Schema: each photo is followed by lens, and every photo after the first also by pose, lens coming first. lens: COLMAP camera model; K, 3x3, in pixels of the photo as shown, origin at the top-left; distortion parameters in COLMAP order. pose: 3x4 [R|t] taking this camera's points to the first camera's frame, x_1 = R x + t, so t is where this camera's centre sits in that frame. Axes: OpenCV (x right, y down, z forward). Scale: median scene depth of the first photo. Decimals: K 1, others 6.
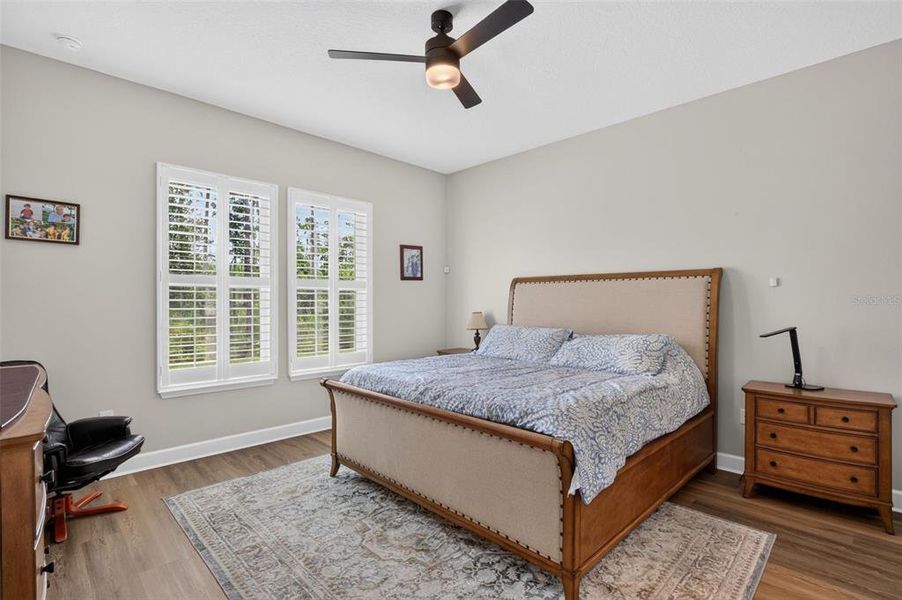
lens RADIAL K [[431.2, 0, 455.2], [0, 431.2, 300.3], [0, 0, 1]] dist [-0.003055, -0.000346]
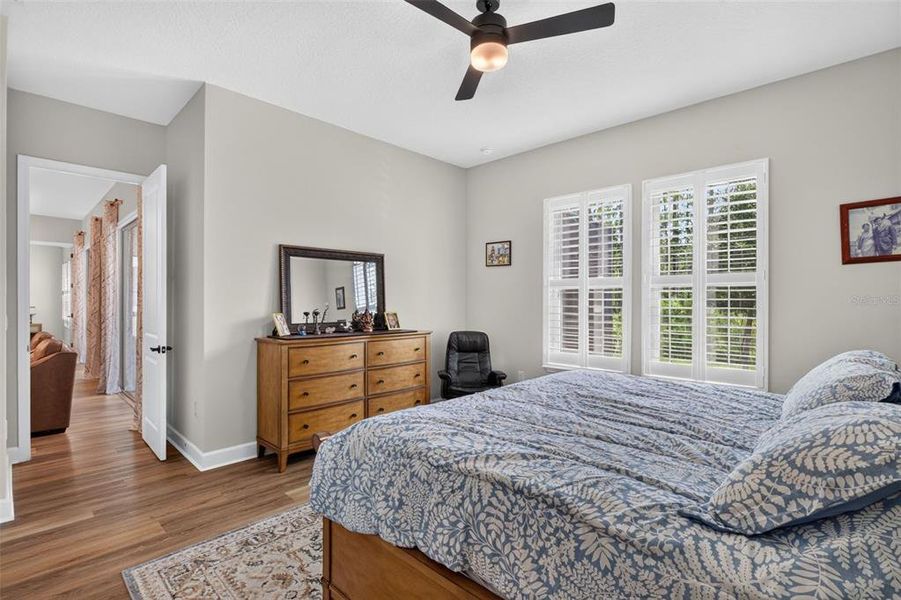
lens RADIAL K [[430.7, 0, 456.9], [0, 430.7, 300.9], [0, 0, 1]] dist [-0.003055, -0.000346]
pose [[0.042870, -0.001205, -0.999080, 0.458726], [0.003129, 0.999995, -0.001071, 0.002893], [0.999076, -0.003081, 0.042873, 0.455963]]
